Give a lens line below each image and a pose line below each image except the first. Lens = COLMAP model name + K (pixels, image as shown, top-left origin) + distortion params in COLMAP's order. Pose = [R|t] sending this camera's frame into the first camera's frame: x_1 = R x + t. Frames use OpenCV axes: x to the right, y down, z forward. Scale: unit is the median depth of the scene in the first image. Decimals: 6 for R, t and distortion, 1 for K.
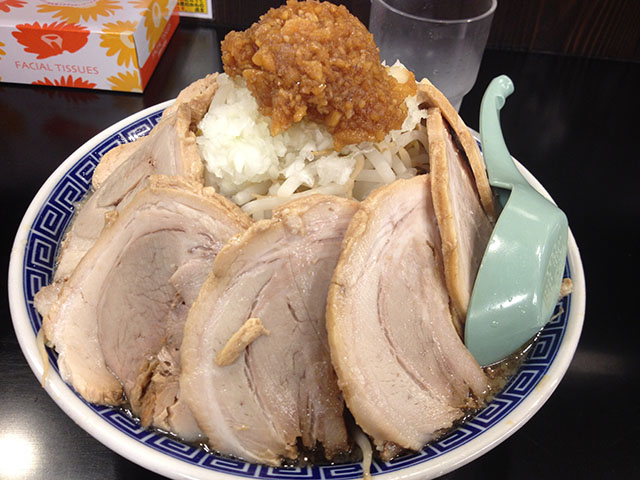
lens RADIAL K [[586.8, 0, 321.4], [0, 586.8, 241.4], [0, 0, 1]] dist [0.200674, -0.538513]
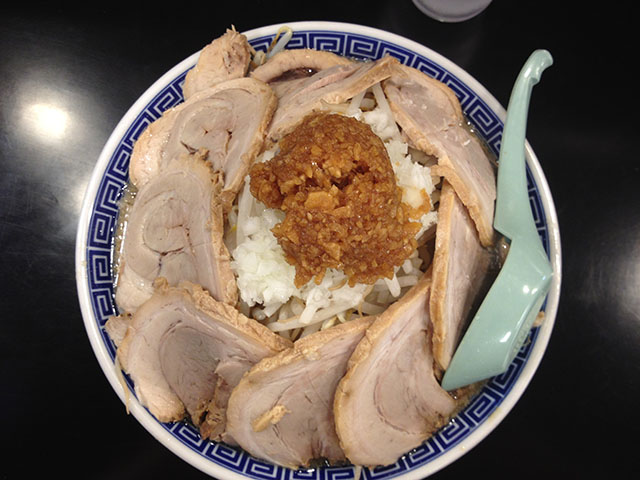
lens RADIAL K [[586.8, 0, 321.4], [0, 586.8, 241.4], [0, 0, 1]] dist [0.200674, -0.538513]
pose [[0.998254, 0.055131, -0.021224, -0.011216], [-0.035344, 0.845235, 0.533224, -0.848810], [0.047336, -0.531543, 0.845708, 0.059826]]
